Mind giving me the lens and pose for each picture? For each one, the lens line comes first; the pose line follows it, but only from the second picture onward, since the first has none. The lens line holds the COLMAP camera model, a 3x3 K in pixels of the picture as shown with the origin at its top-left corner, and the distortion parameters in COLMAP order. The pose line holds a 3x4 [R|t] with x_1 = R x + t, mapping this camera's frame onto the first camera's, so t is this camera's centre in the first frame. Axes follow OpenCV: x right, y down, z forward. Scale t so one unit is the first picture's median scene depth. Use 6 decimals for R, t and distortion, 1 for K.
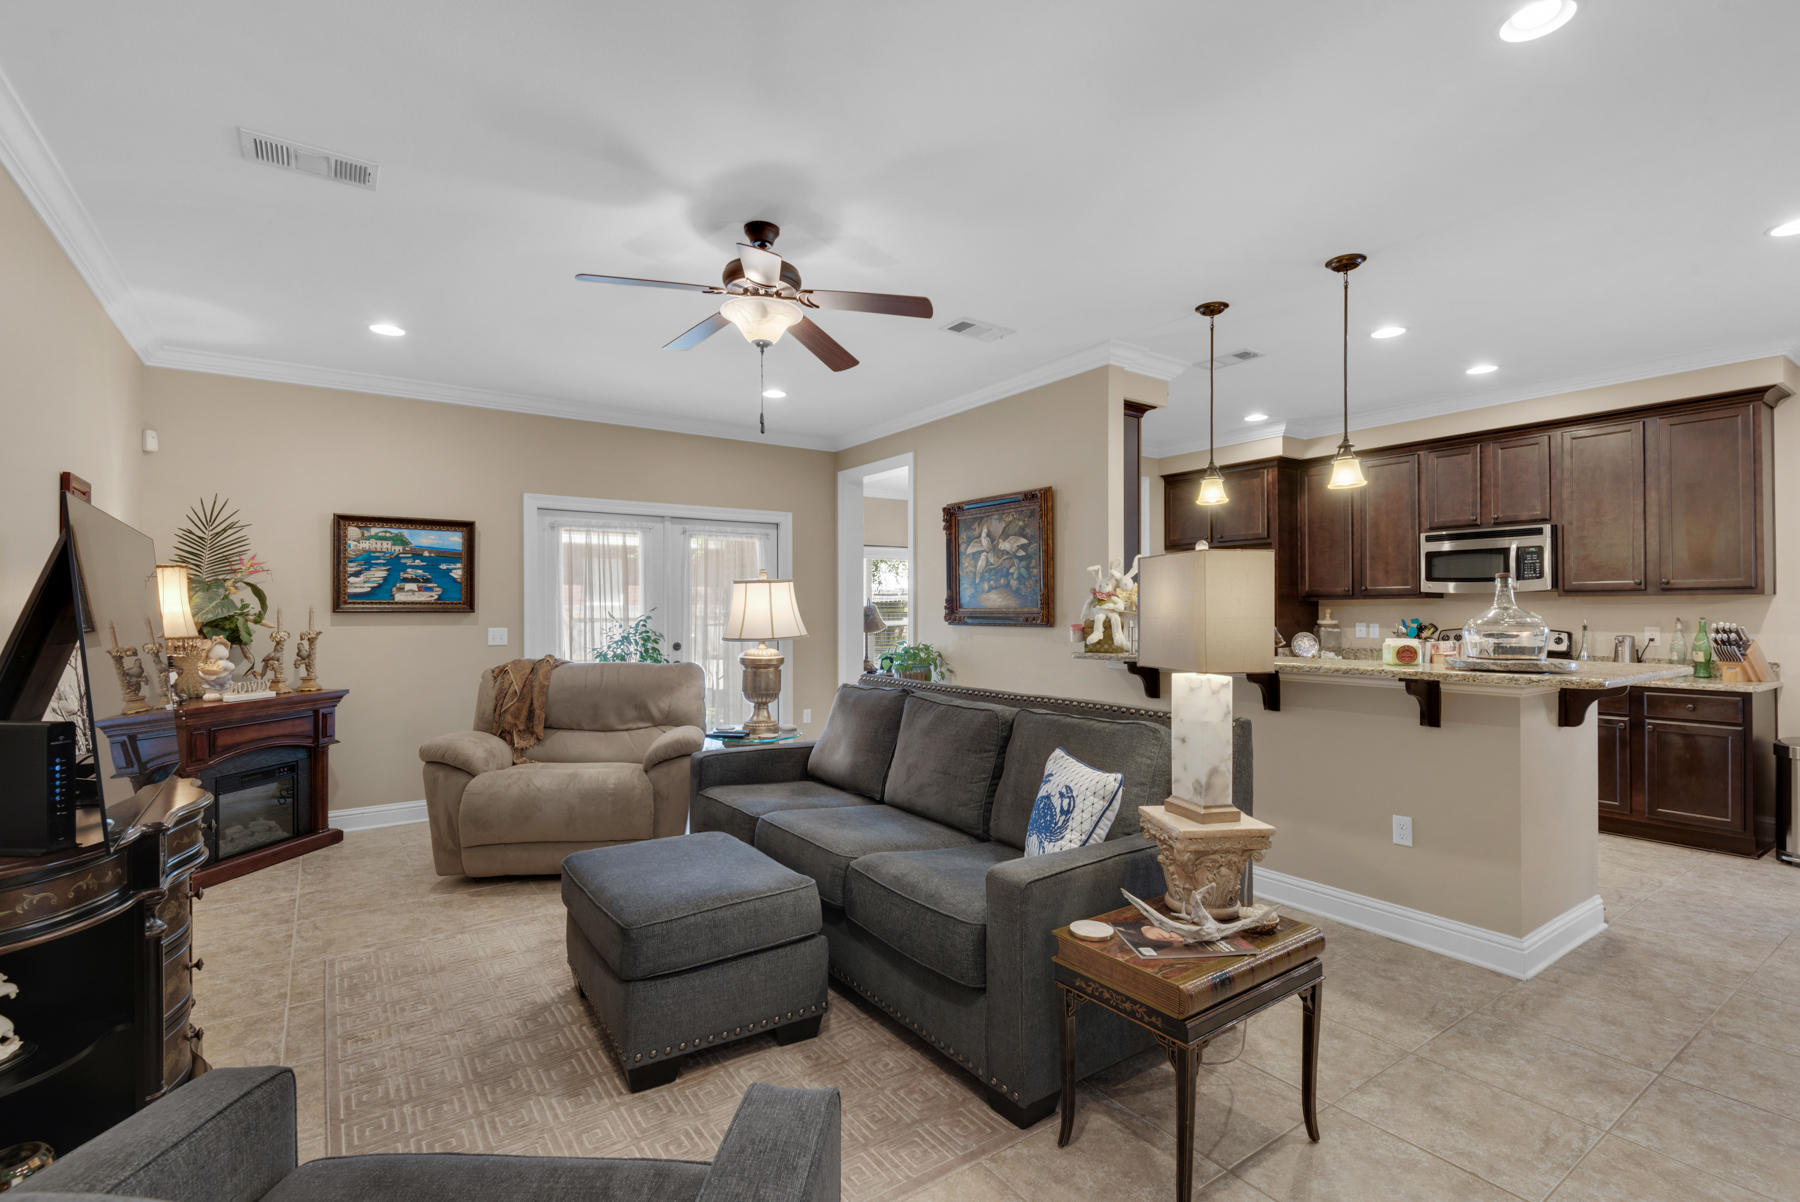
lens RADIAL K [[817.2, 0, 896.9], [0, 817.2, 605.3], [0, 0, 1]] dist [0.005112, -0.003159]
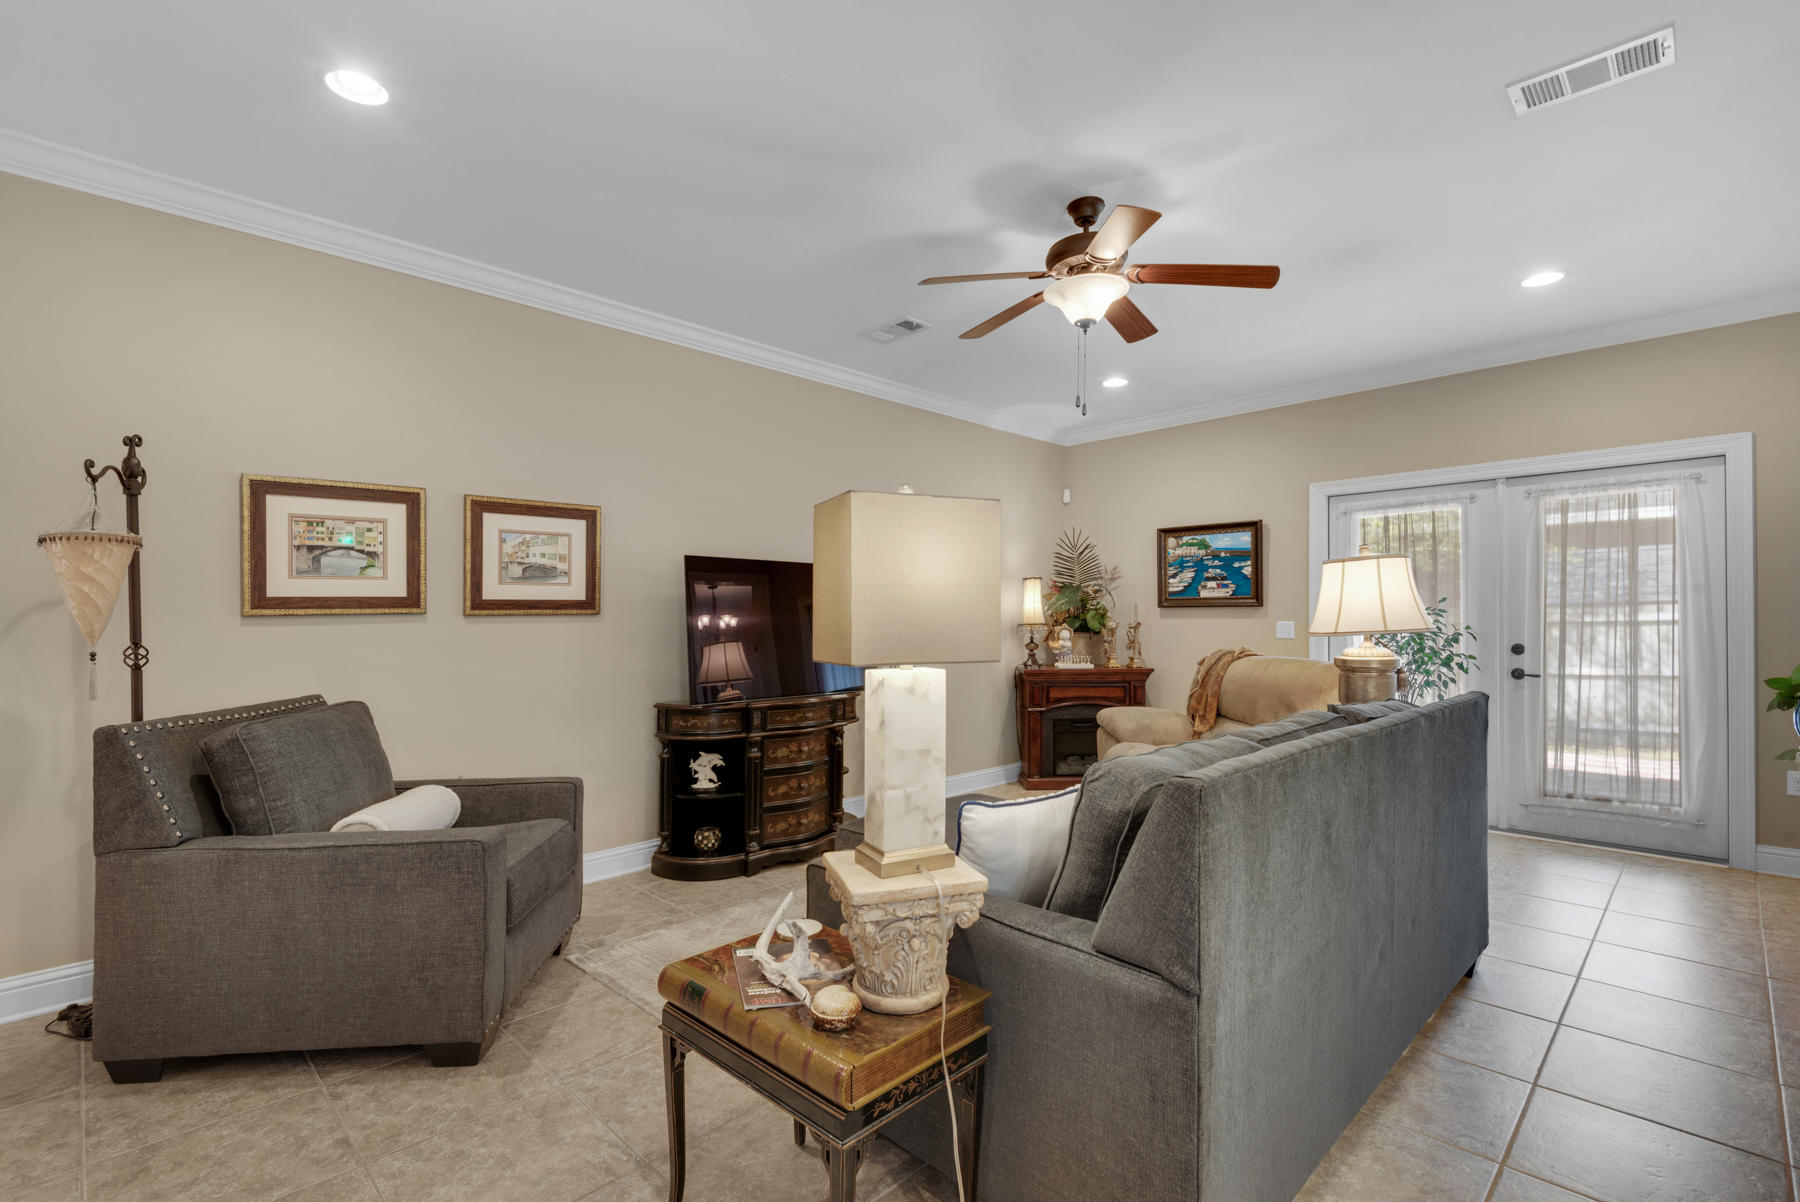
lens RADIAL K [[817.2, 0, 899.8], [0, 817.2, 610.3], [0, 0, 1]] dist [0.005112, -0.003159]
pose [[0.170061, -0.009222, -0.985390, 0.465045], [0.013951, 0.999879, -0.006950, 0.015649], [0.985335, -0.012565, 0.170169, 0.378052]]
